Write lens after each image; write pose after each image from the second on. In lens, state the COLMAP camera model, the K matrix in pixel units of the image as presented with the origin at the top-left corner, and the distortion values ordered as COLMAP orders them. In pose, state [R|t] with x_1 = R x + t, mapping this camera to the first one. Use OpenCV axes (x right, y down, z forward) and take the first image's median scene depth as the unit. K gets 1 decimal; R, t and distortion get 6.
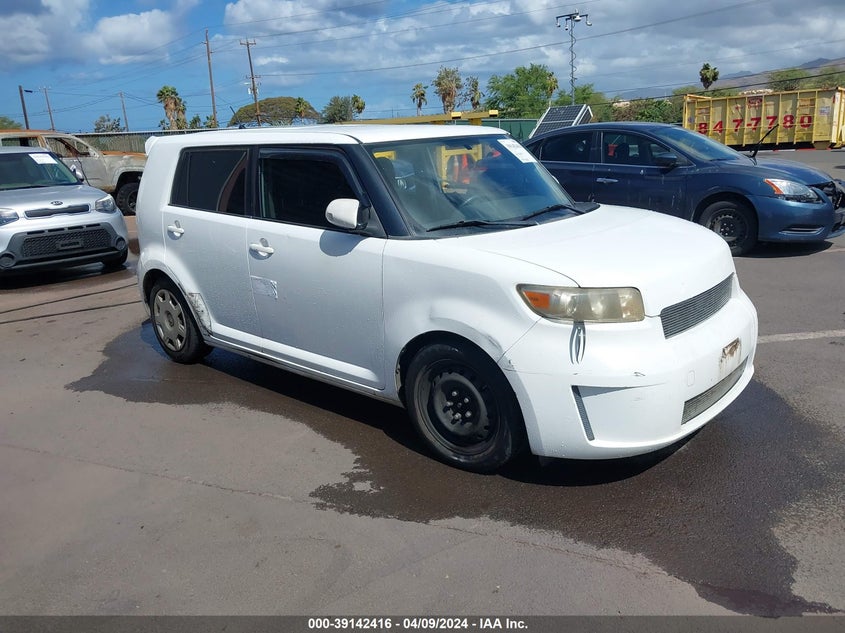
lens RADIAL K [[680.5, 0, 426.5], [0, 680.5, 315.7], [0, 0, 1]] dist [0.008439, 0.002557]
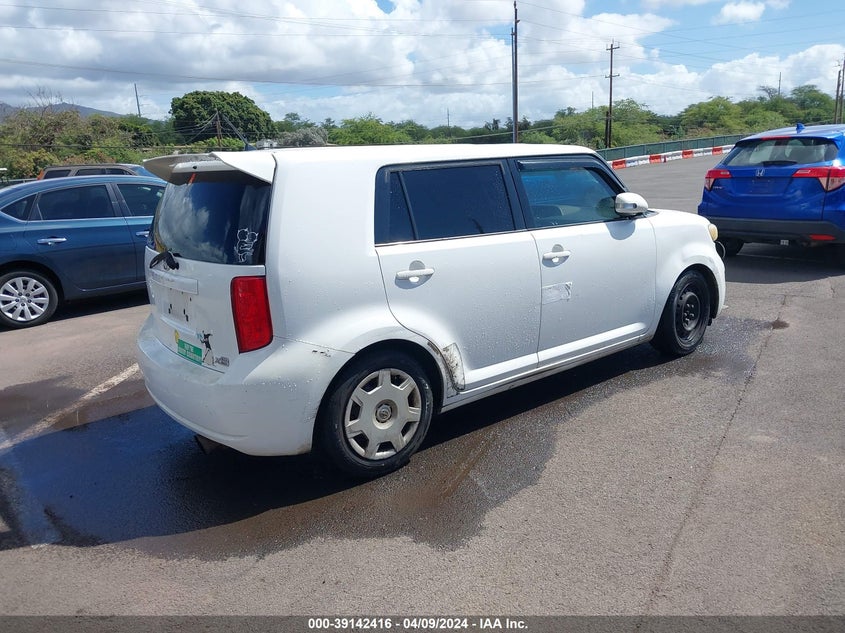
lens RADIAL K [[680.5, 0, 426.5], [0, 680.5, 315.7], [0, 0, 1]] dist [0.008439, 0.002557]
pose [[0.146166, -0.184515, 0.971900, -1.135217], [0.301496, 0.944021, 0.133879, -0.184311], [-0.942197, 0.273456, 0.193615, 0.895136]]
